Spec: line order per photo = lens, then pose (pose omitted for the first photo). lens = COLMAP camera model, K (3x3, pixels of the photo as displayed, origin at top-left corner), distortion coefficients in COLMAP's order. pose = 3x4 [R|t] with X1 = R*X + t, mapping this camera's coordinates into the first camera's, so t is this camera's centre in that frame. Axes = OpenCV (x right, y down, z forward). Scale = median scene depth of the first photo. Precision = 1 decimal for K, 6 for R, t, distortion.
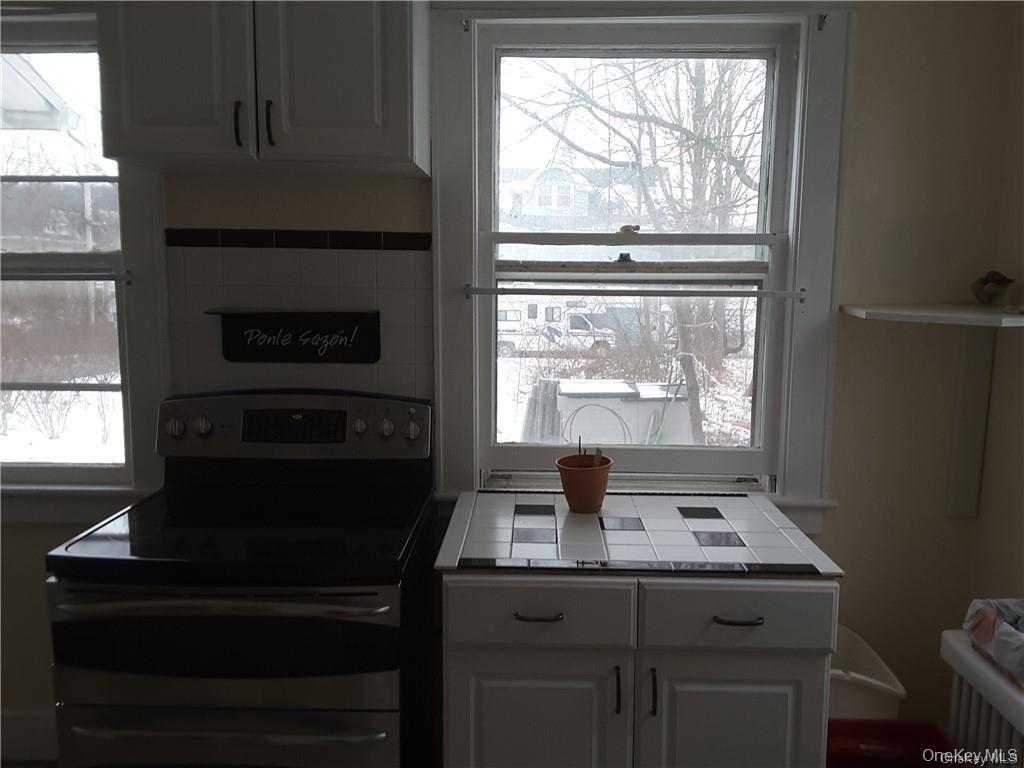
lens RADIAL K [[771.6, 0, 514.5], [0, 771.6, 388.0], [0, 0, 1]] dist [-0.006142, -0.013508]
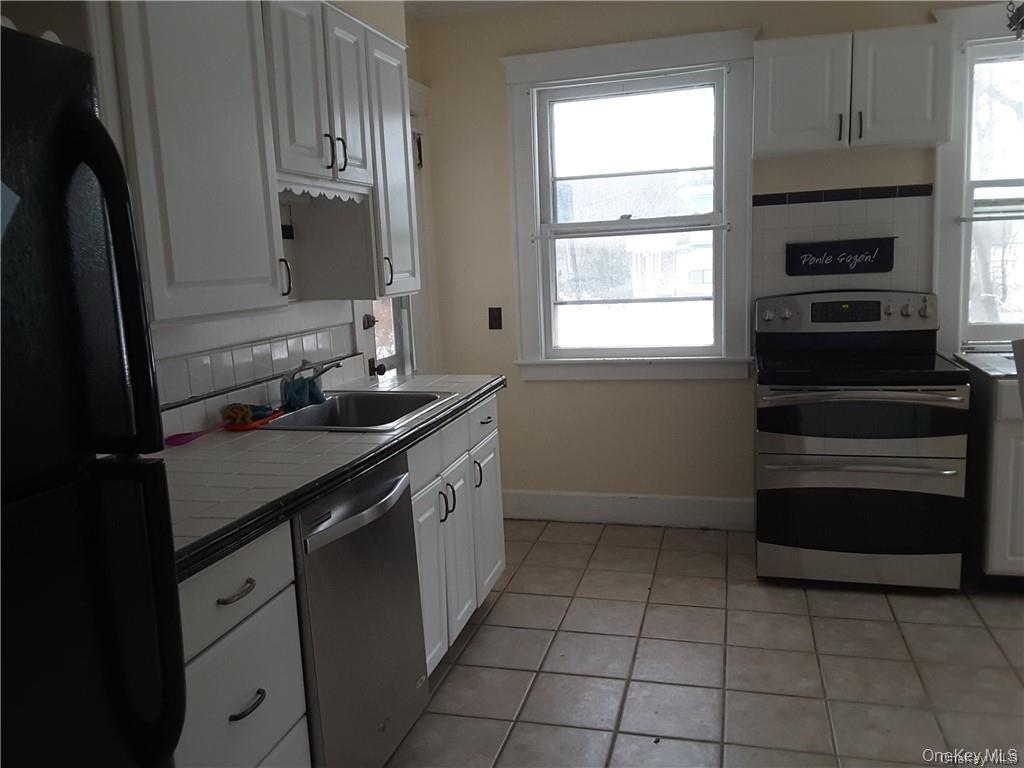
lens RADIAL K [[771.6, 0, 514.5], [0, 771.6, 388.0], [0, 0, 1]] dist [-0.006142, -0.013508]
pose [[0.966992, -0.019937, -0.254025, -0.533640], [0.029424, 0.999002, 0.033602, 0.131175], [0.253102, -0.039967, 0.966614, -0.720633]]
